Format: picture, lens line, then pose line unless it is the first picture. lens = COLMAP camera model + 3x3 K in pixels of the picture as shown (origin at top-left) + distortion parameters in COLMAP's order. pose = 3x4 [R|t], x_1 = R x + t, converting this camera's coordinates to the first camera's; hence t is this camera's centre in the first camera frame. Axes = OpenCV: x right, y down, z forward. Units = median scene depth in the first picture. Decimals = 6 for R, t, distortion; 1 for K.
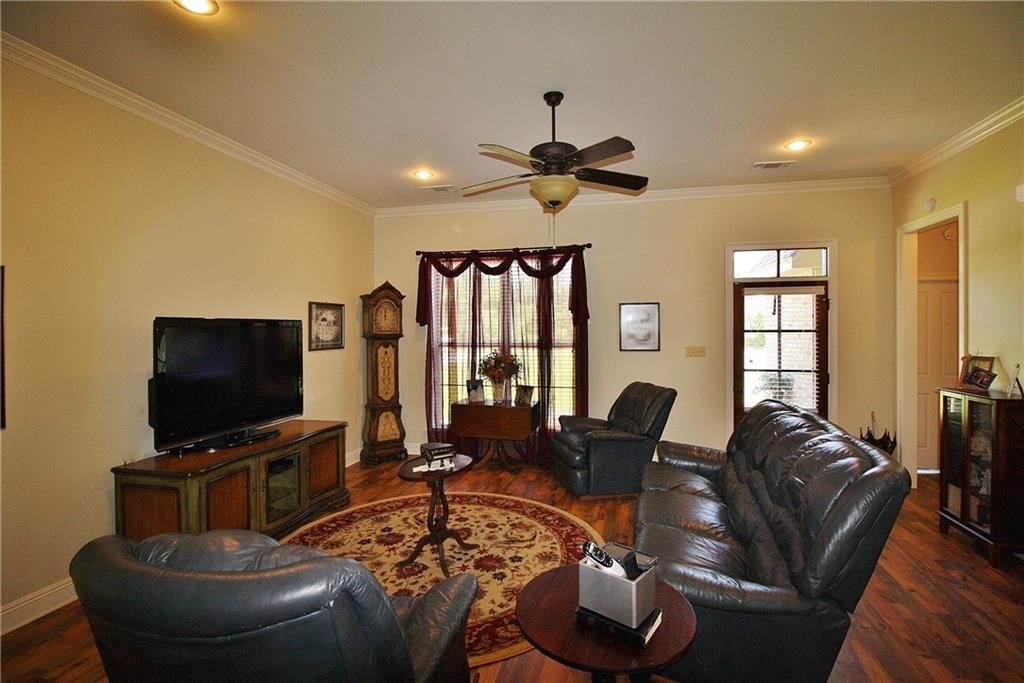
lens RADIAL K [[474.7, 0, 517.5], [0, 474.7, 334.3], [0, 0, 1]] dist [0.002335, -0.015927]
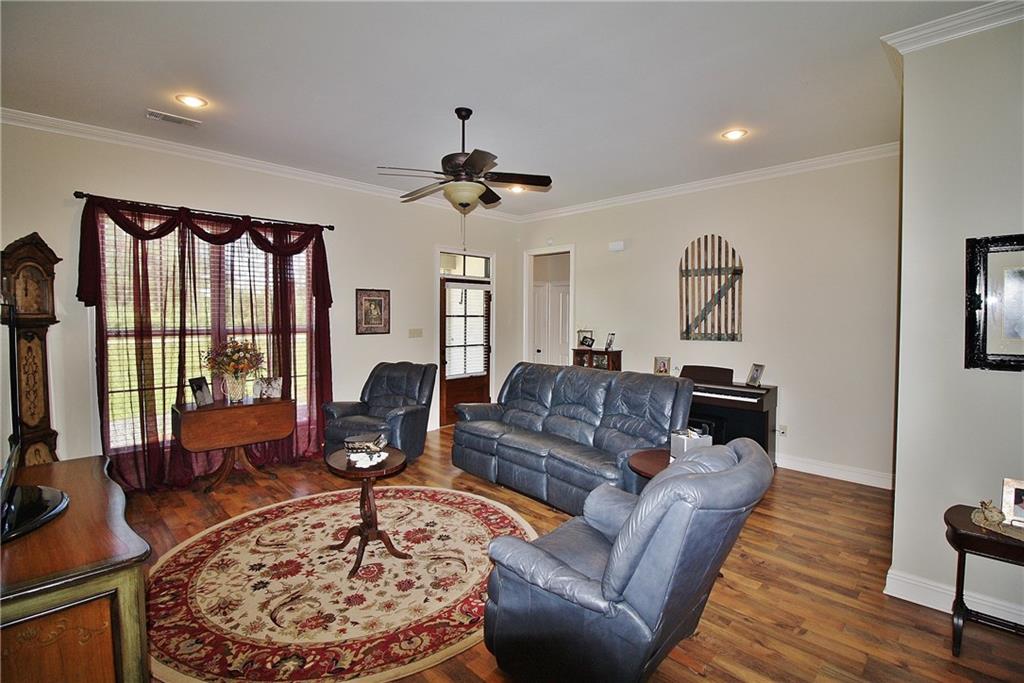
lens RADIAL K [[474.7, 0, 517.5], [0, 474.7, 334.3], [0, 0, 1]] dist [0.002335, -0.015927]
pose [[0.529942, -0.028533, 0.847553, -0.515770], [0.001629, 0.999466, 0.032628, 0.000969], [-0.848032, -0.015911, 0.529706, 0.165433]]
